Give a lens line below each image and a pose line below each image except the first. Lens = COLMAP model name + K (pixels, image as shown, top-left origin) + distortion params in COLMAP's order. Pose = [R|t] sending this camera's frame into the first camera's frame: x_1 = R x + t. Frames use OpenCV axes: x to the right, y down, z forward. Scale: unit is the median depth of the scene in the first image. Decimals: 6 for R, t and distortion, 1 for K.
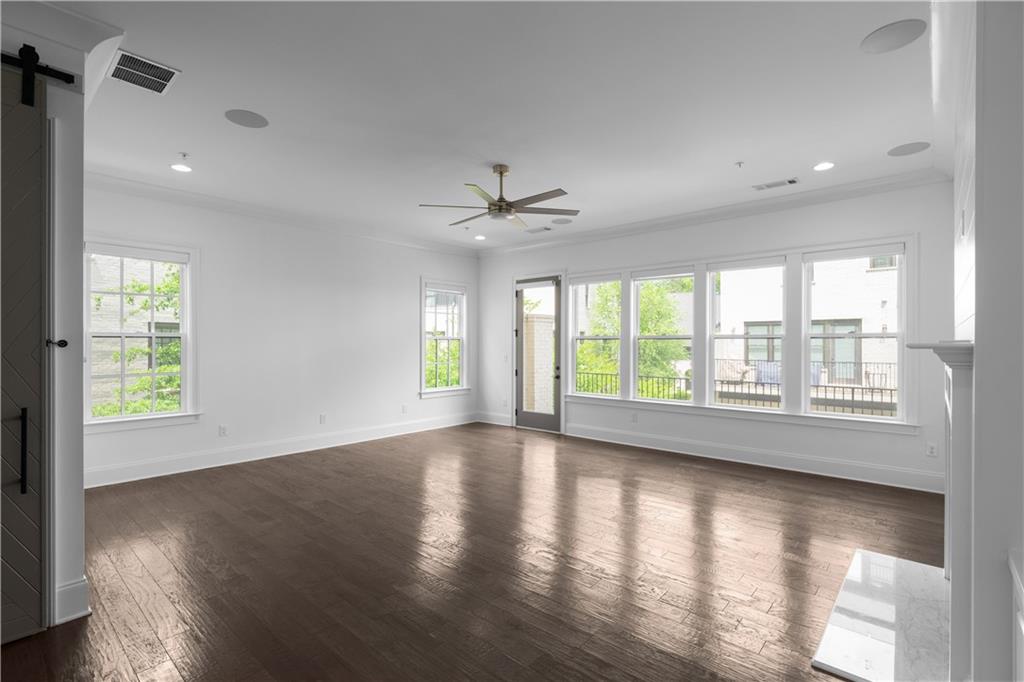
lens RADIAL K [[473.8, 0, 512.0], [0, 473.8, 341.0], [0, 0, 1]] dist [0.001564, 0.000396]
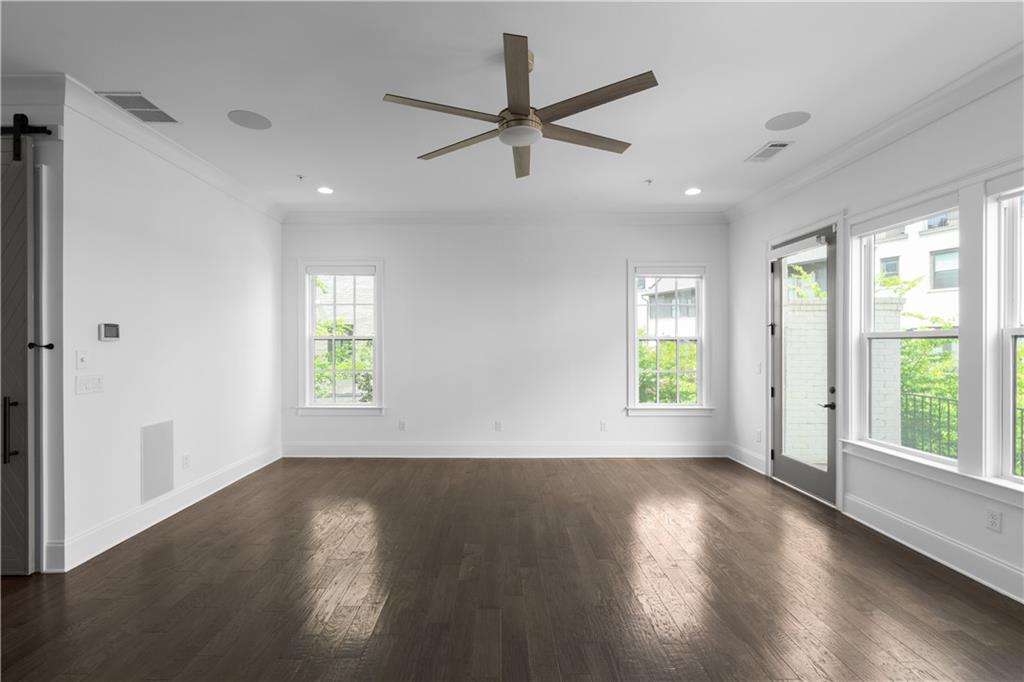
lens RADIAL K [[448.6, 0, 512.0], [0, 448.6, 341.0], [0, 0, 1]] dist [-0.004468, -0.000450]
pose [[0.669024, -0.004071, -0.743230, 0.238289], [0.002920, 0.999992, -0.002849, -0.000570], [0.743235, -0.000264, 0.669030, 0.369369]]
